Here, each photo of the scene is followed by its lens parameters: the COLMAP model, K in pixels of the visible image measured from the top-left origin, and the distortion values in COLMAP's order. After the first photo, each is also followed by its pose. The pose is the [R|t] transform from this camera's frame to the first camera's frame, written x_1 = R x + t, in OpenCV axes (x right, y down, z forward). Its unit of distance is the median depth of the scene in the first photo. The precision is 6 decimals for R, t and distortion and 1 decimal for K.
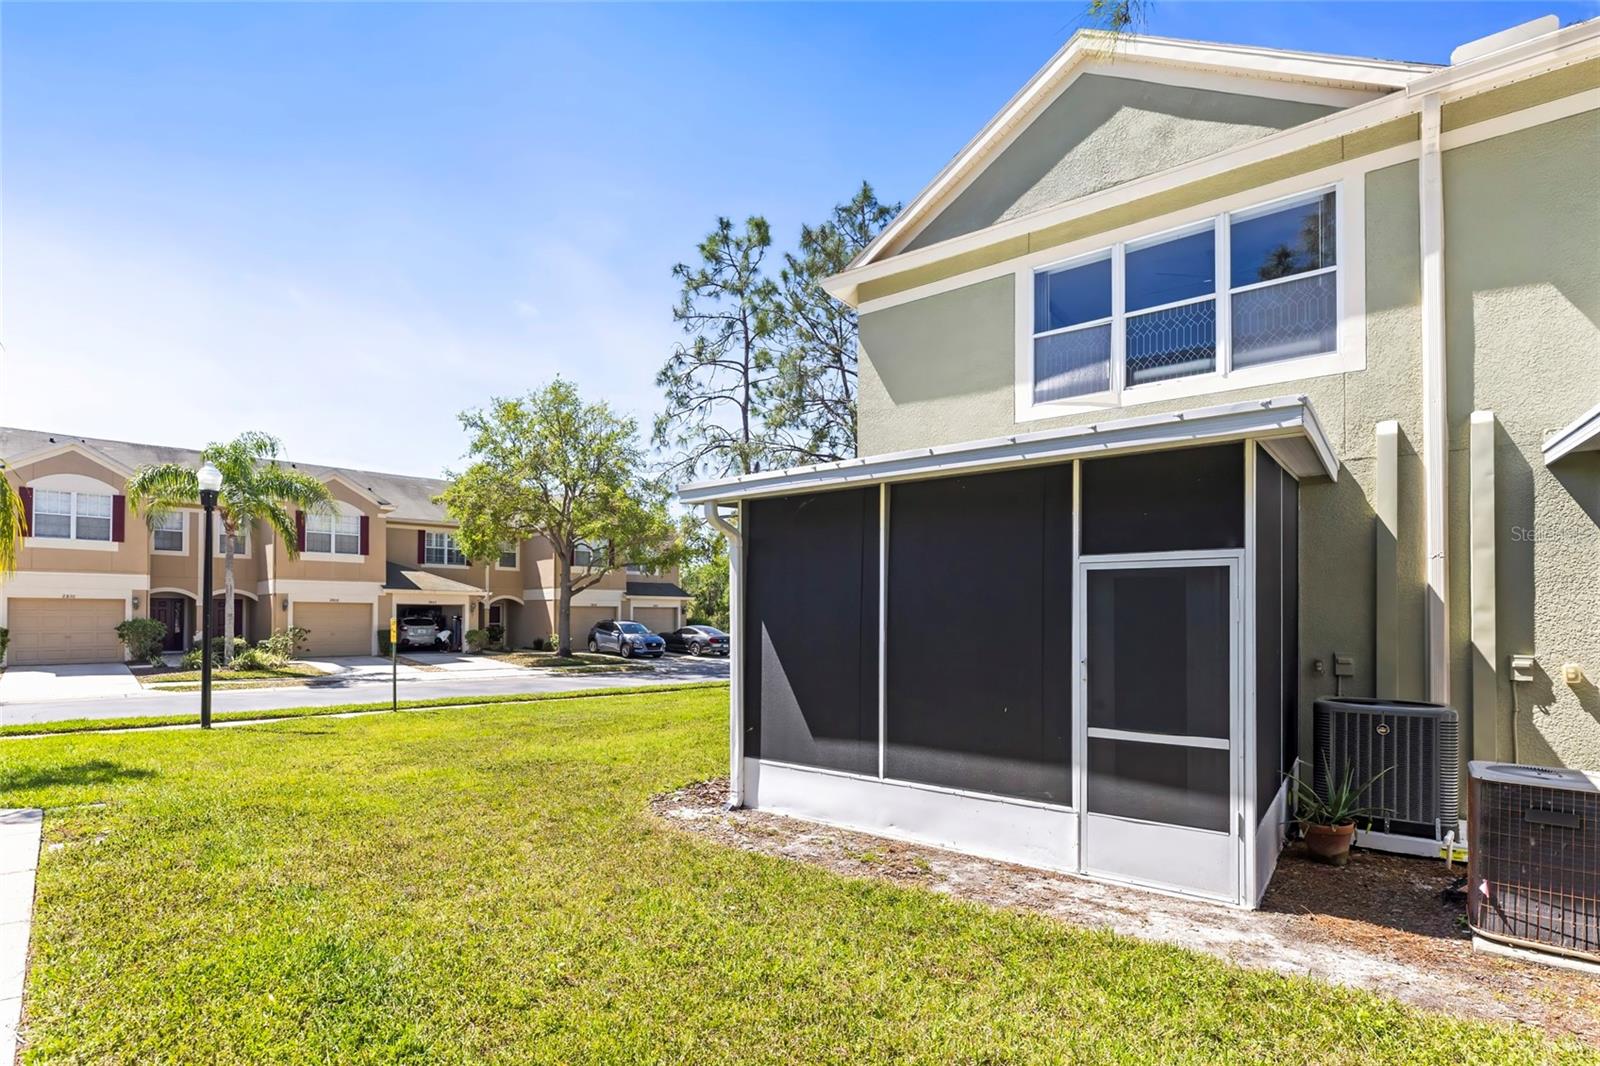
lens RADIAL K [[776.0, 0, 800.1], [0, 776.0, 608.5], [0, 0, 1]] dist [-0.002452, 0.000229]
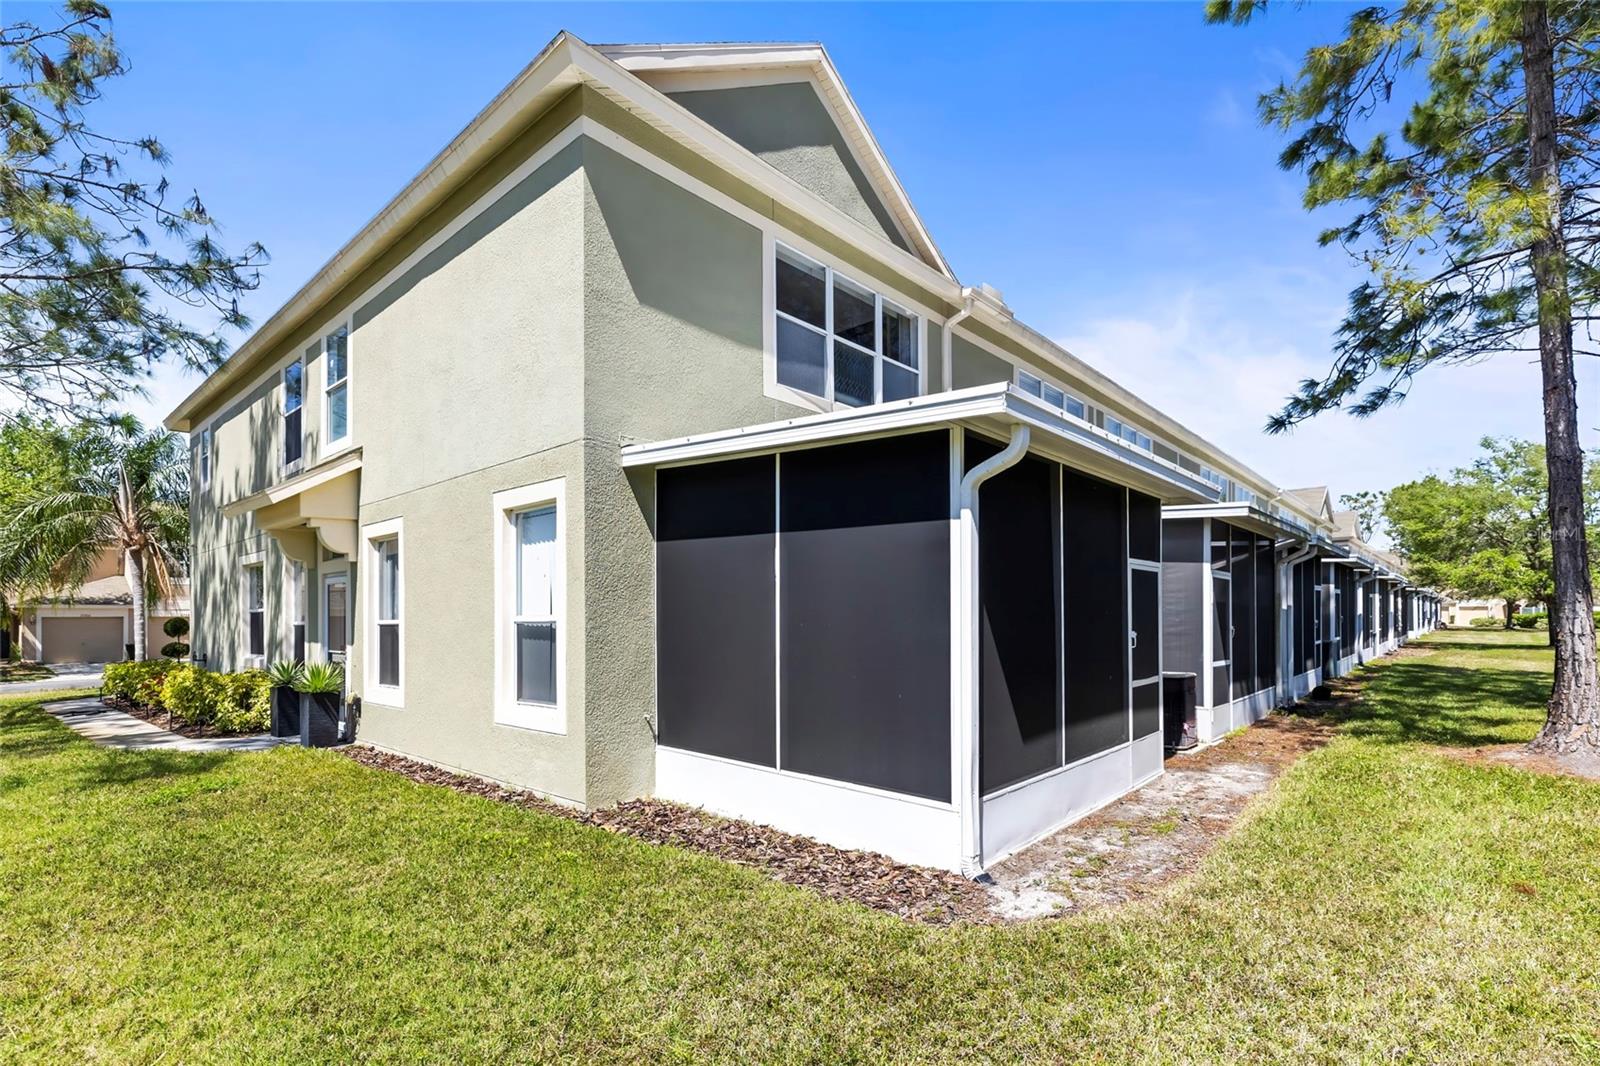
lens RADIAL K [[743.6, 0, 799.1], [0, 743.6, 618.3], [0, 0, 1]] dist [0.000581, 0.000149]
pose [[0.072219, -0.002616, 0.997385, -0.779994], [0.000170, 0.999997, 0.002611, 0.029004], [-0.997389, -0.000019, 0.072219, 1.165295]]
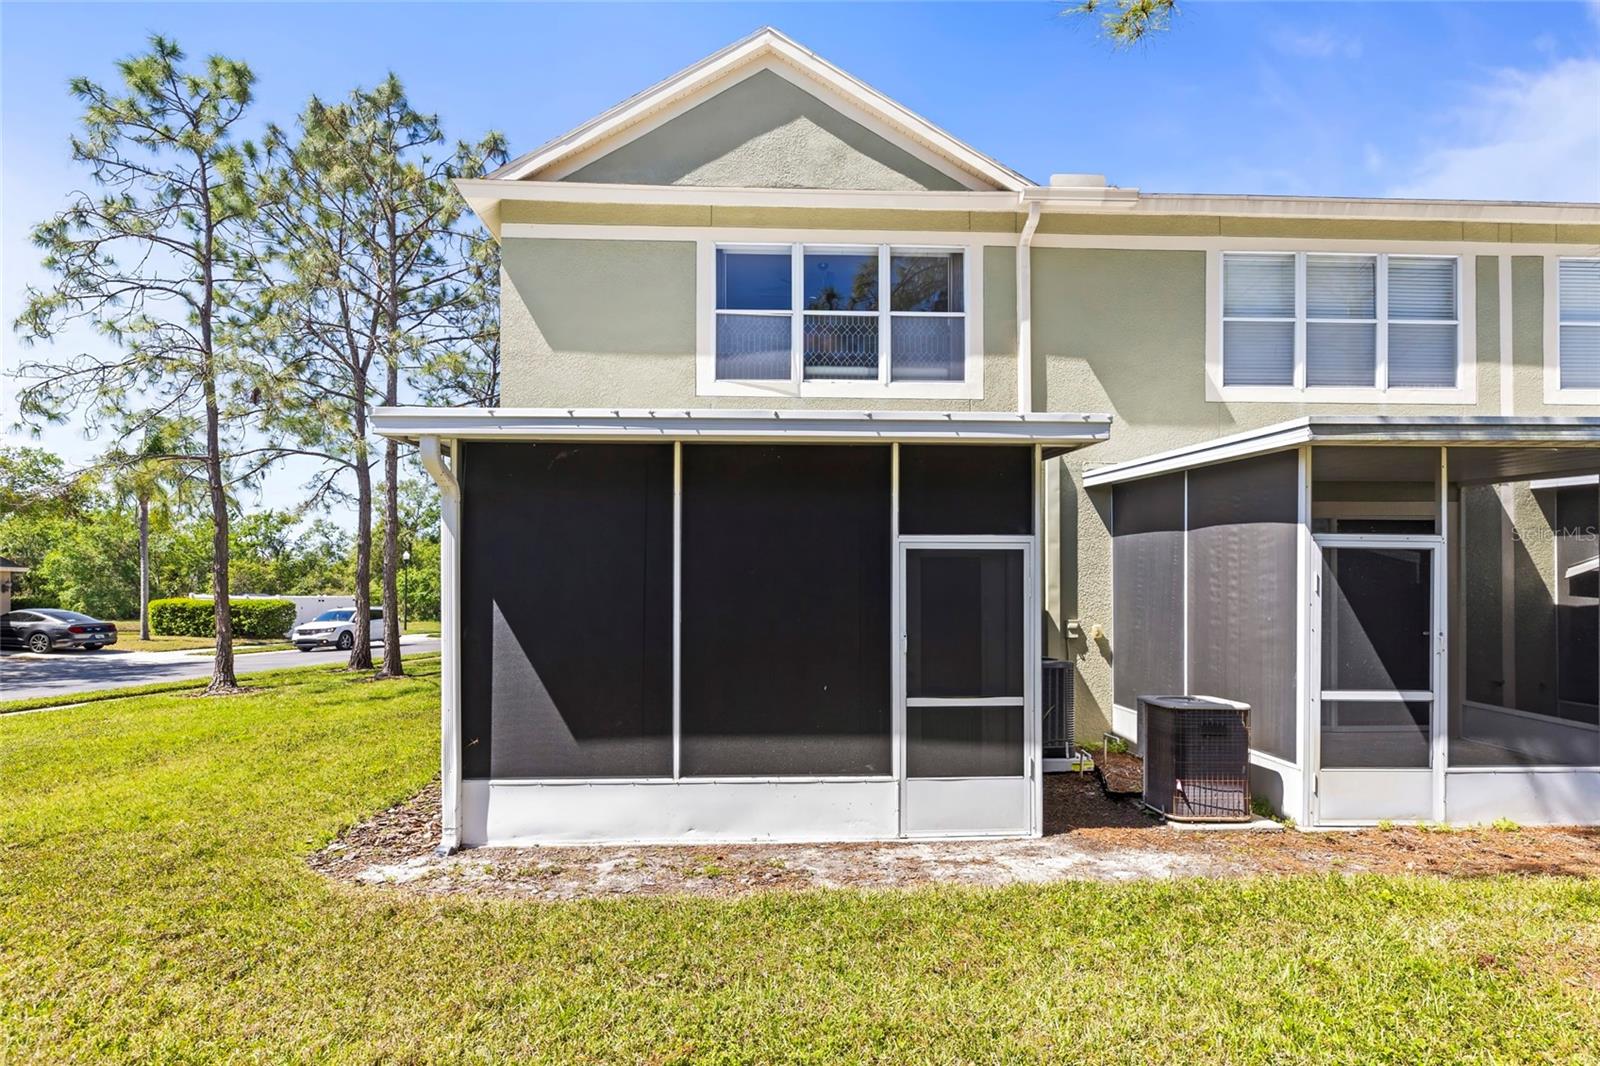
lens RADIAL K [[767.4, 0, 801.9], [0, 767.4, 587.4], [0, 0, 1]] dist [-0.001576, -0.000918]
pose [[0.761528, 0.002315, 0.648128, -0.322848], [-0.003390, 0.999994, 0.000411, 0.002311], [-0.648123, -0.002510, 0.761531, 0.231103]]
